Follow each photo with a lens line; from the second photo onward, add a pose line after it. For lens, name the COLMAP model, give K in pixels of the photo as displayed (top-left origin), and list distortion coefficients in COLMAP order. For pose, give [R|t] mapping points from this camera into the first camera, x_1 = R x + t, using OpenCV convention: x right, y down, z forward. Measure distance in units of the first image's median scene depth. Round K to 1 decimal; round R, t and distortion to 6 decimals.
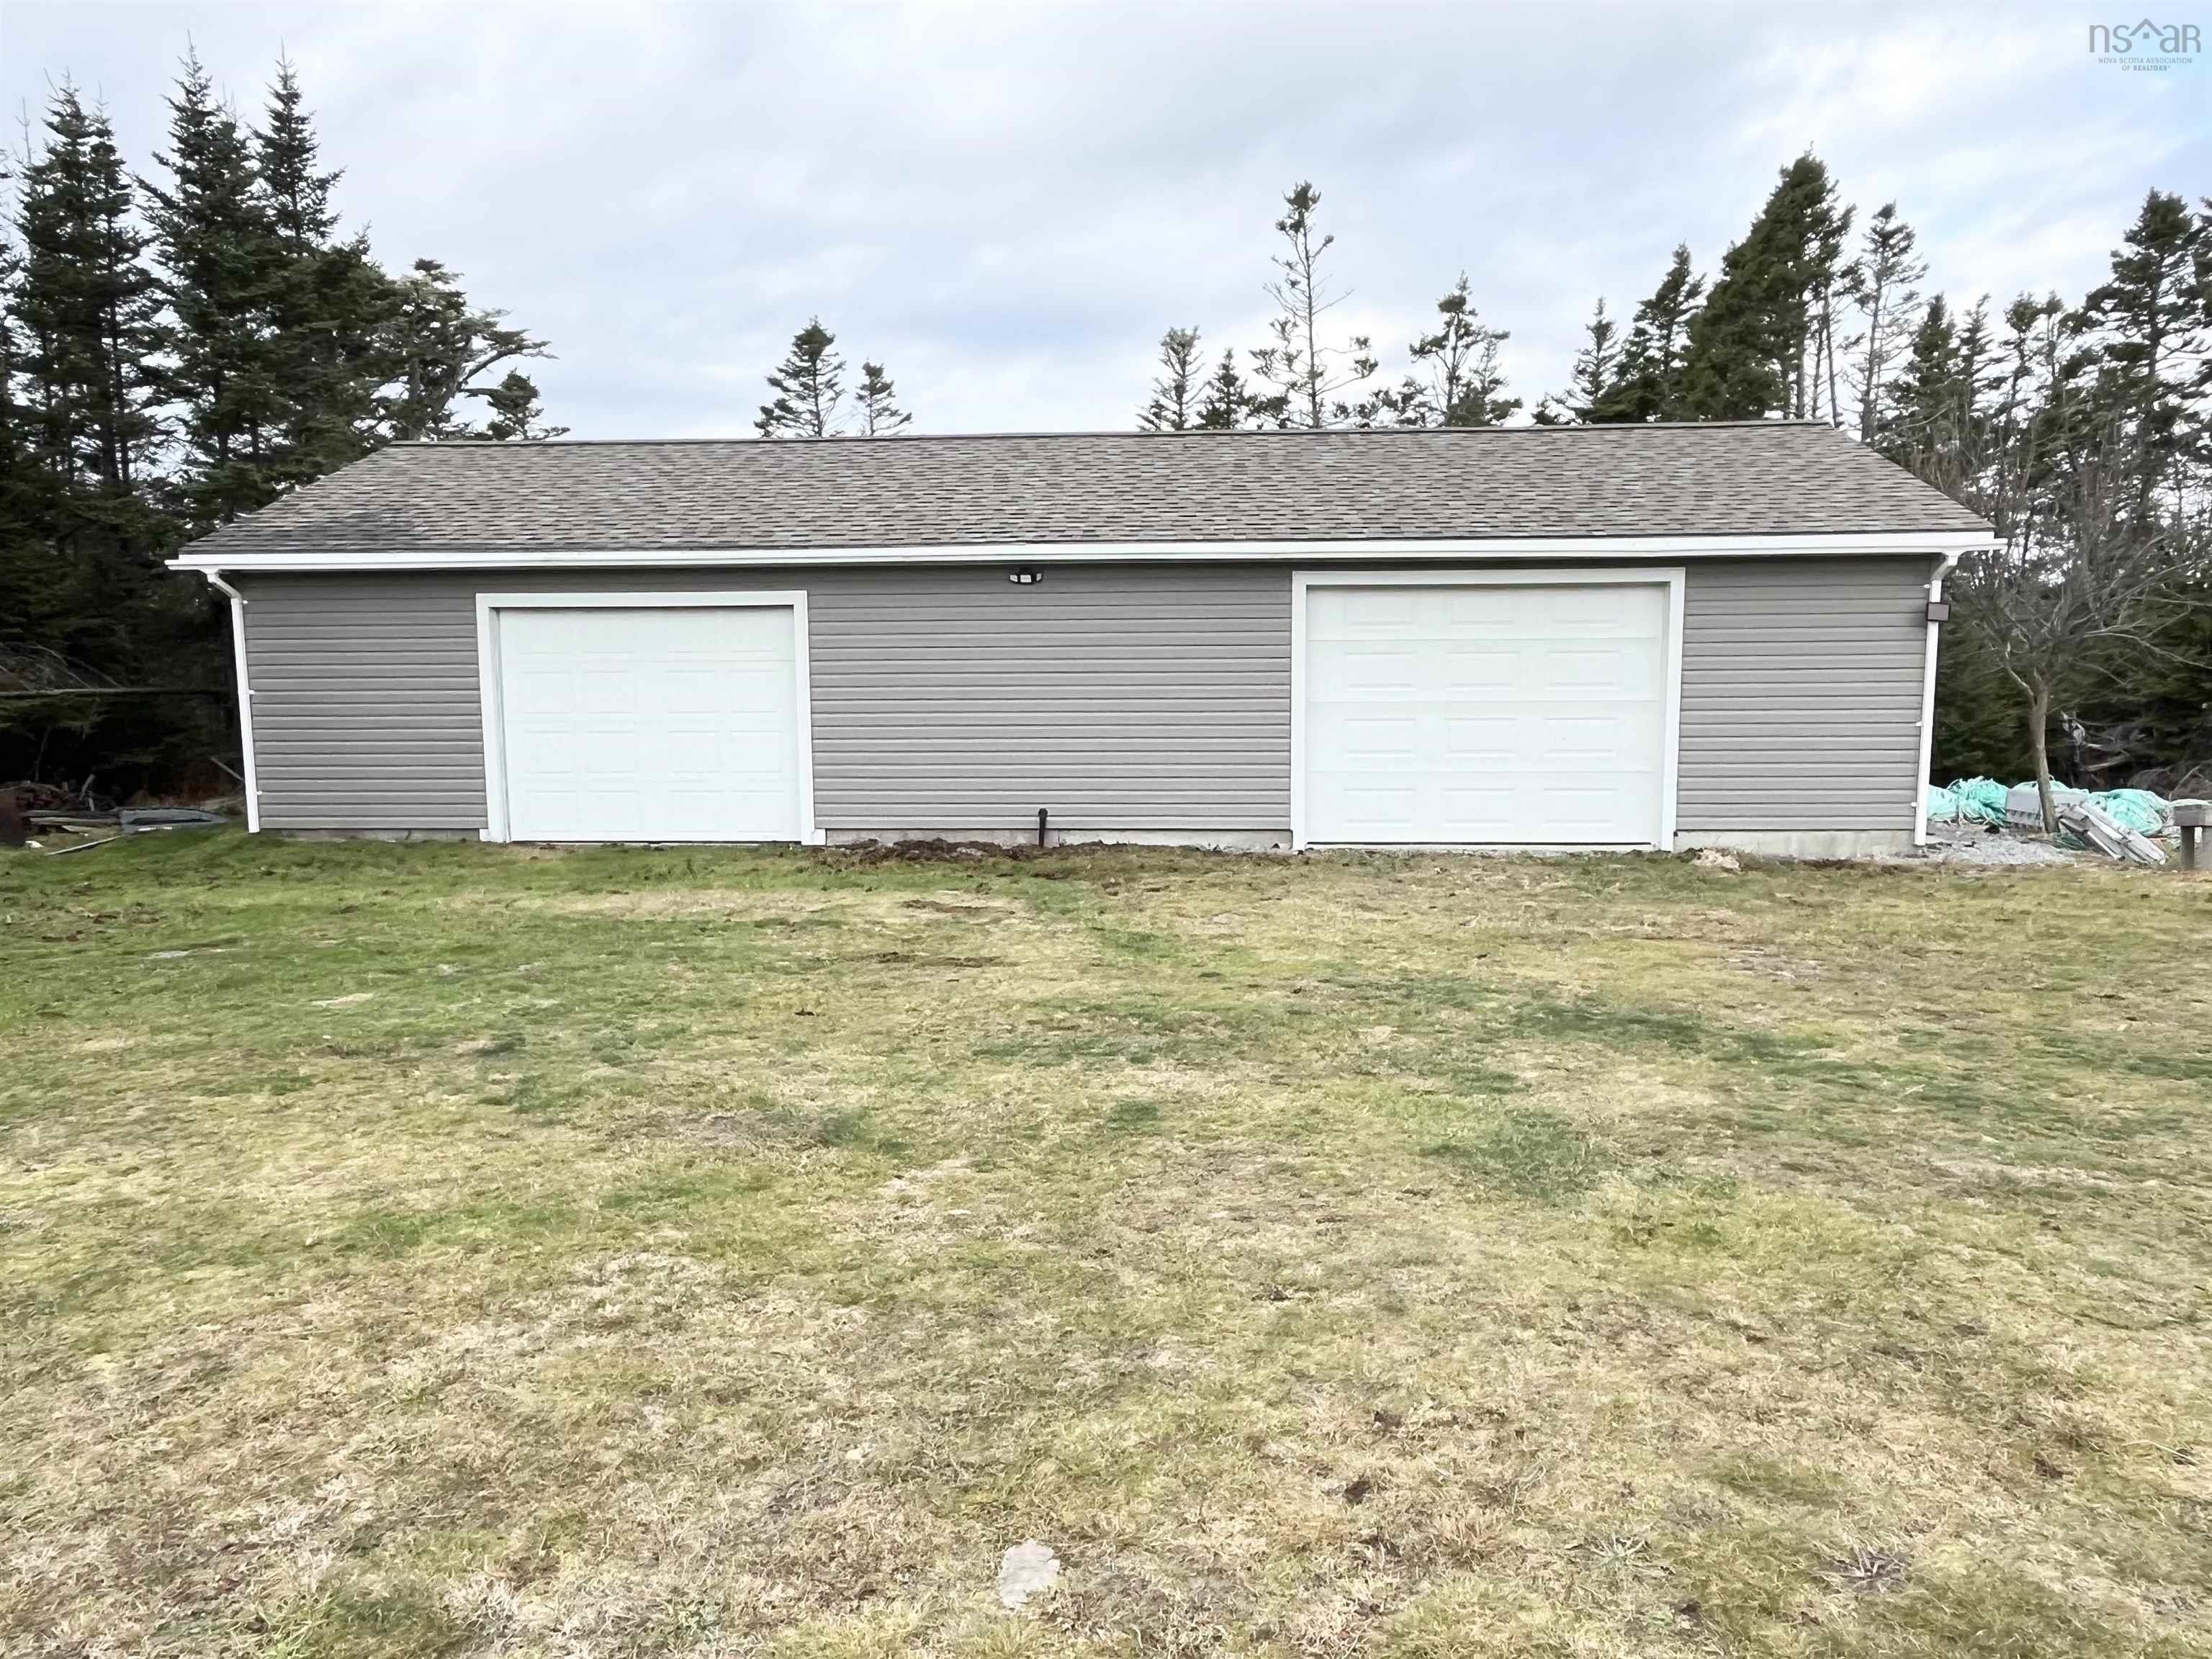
lens RADIAL K [[1635.0, 0, 1117.4], [0, 1635.0, 830.1], [0, 0, 1]] dist [-0.003354, 0.002702]
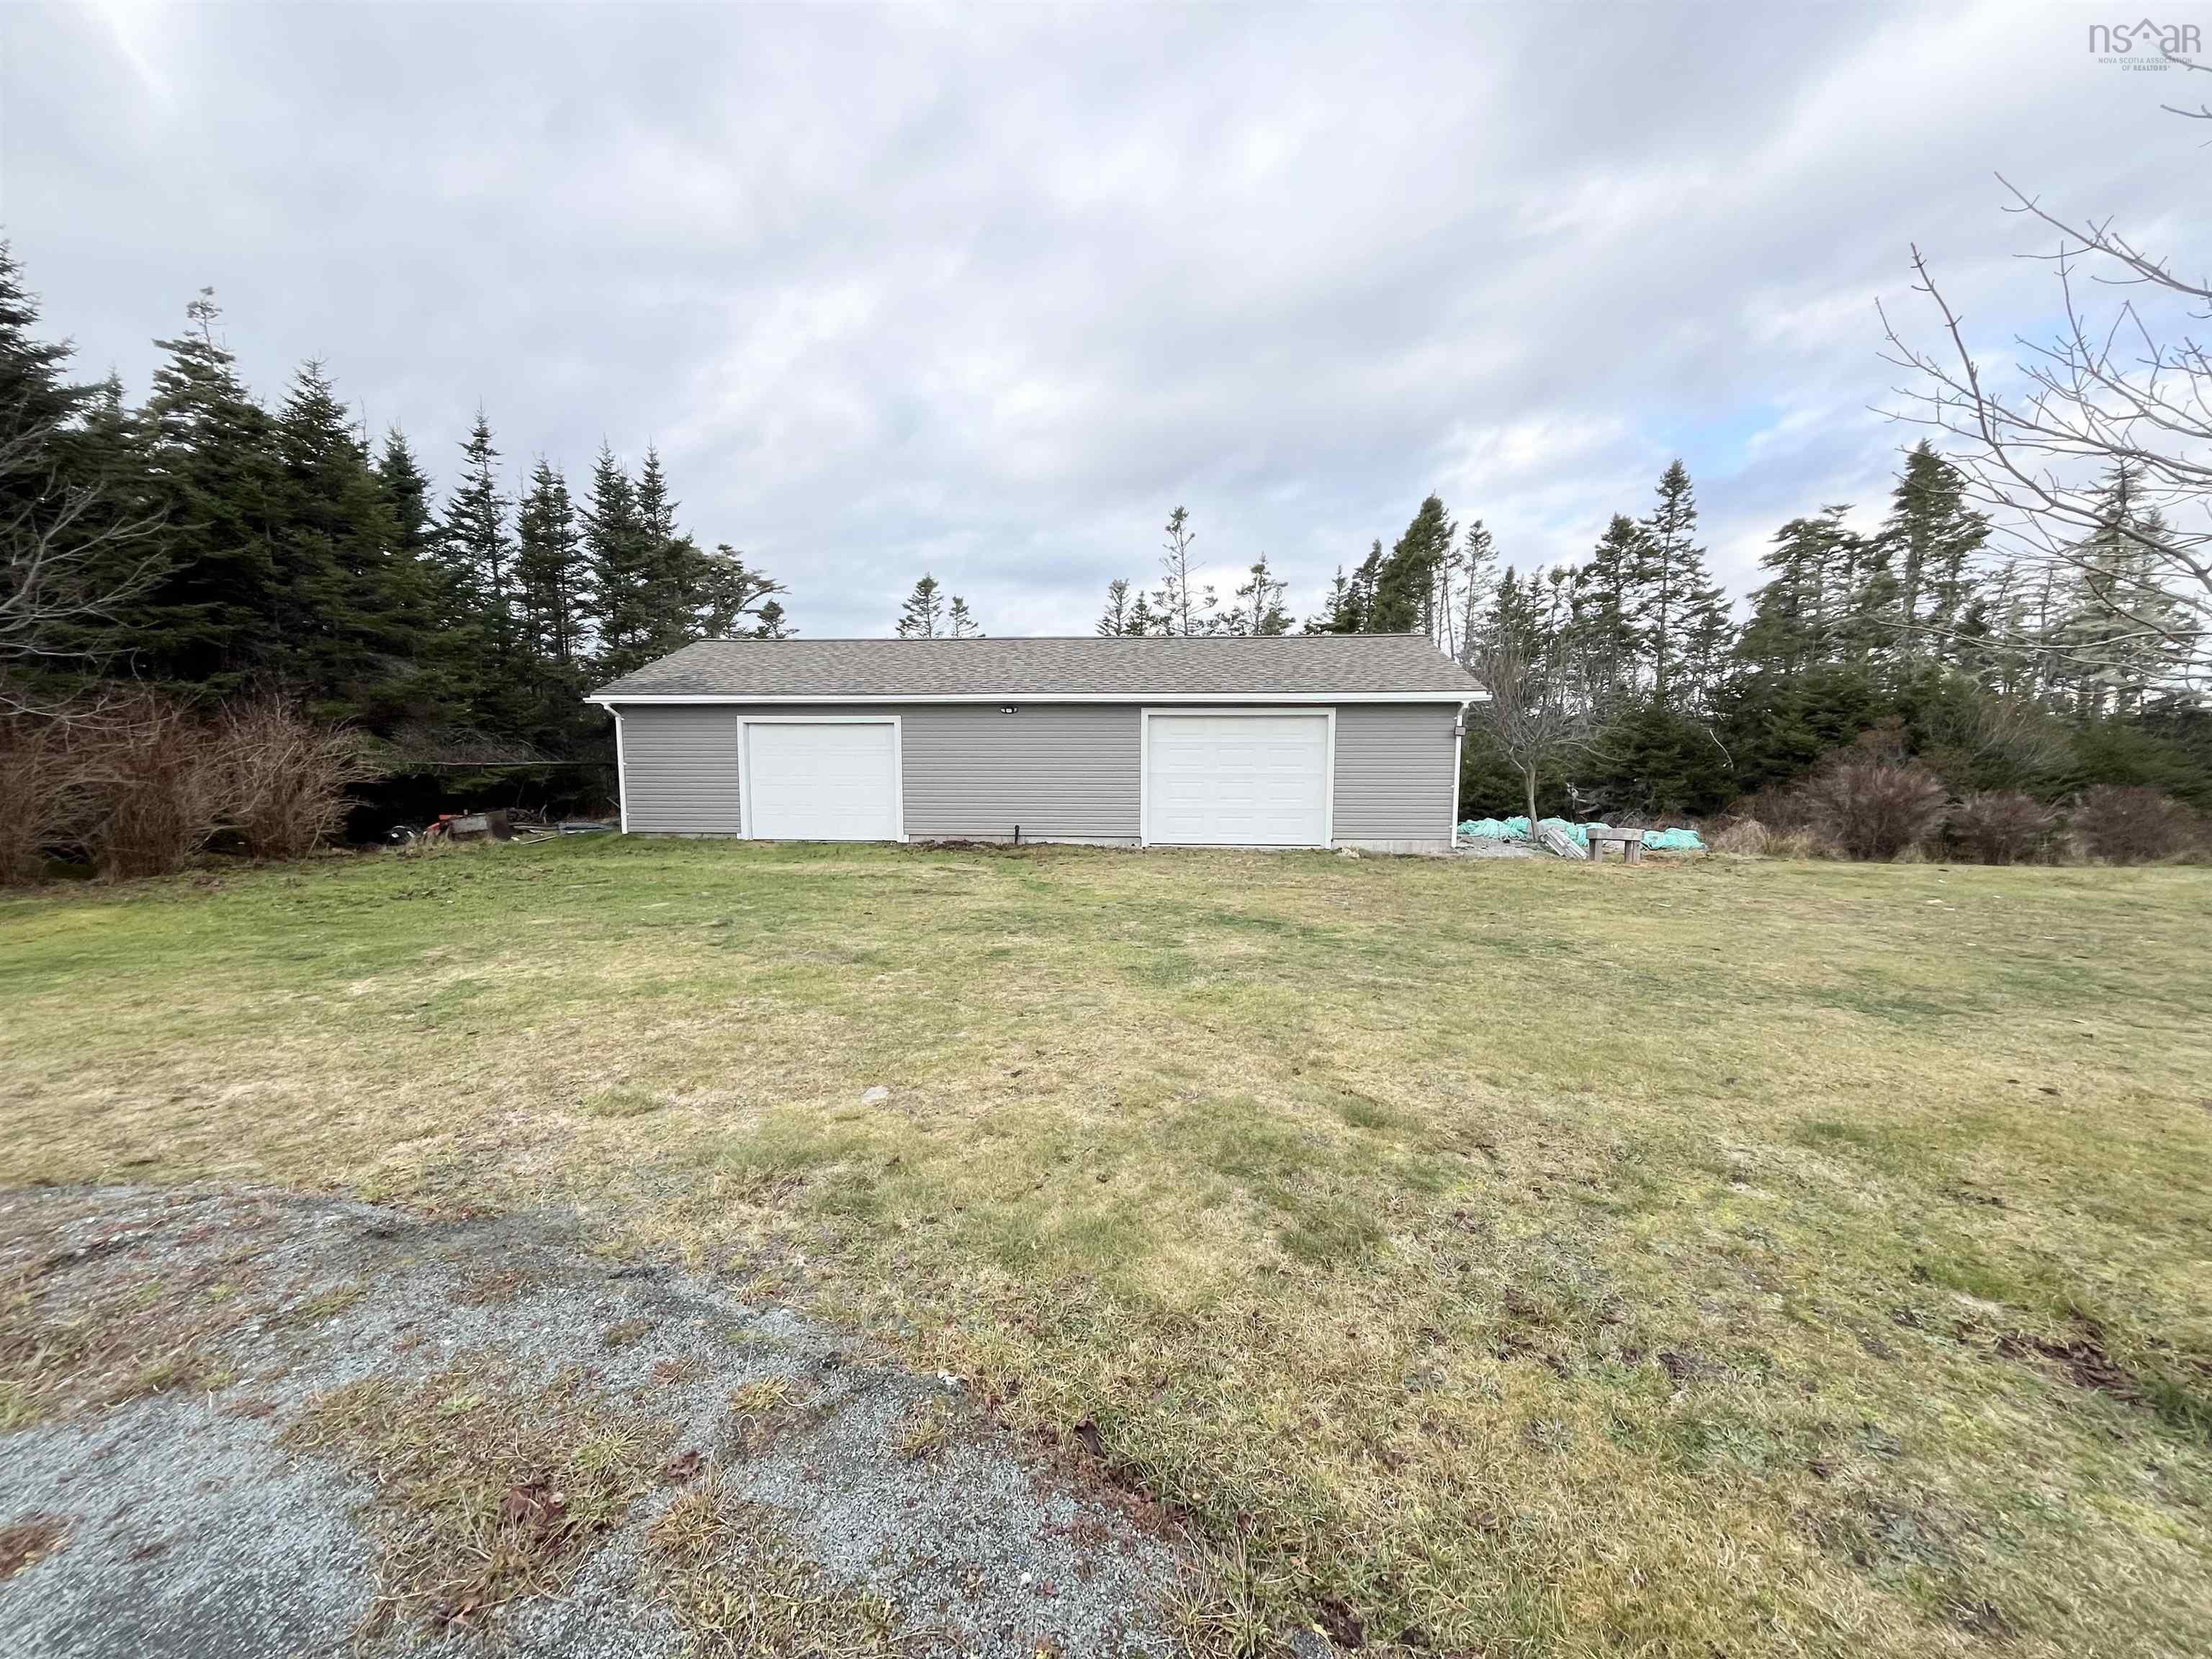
lens RADIAL K [[892.8, 0, 1100.9], [0, 892.8, 823.8], [0, 0, 1]] dist [-0.003226, 0.000042]
pose [[0.999927, 0.009052, -0.007946, 0.065118], [-0.009244, 0.999657, -0.024487, 0.010893], [0.007722, 0.024558, 0.999669, -0.090595]]
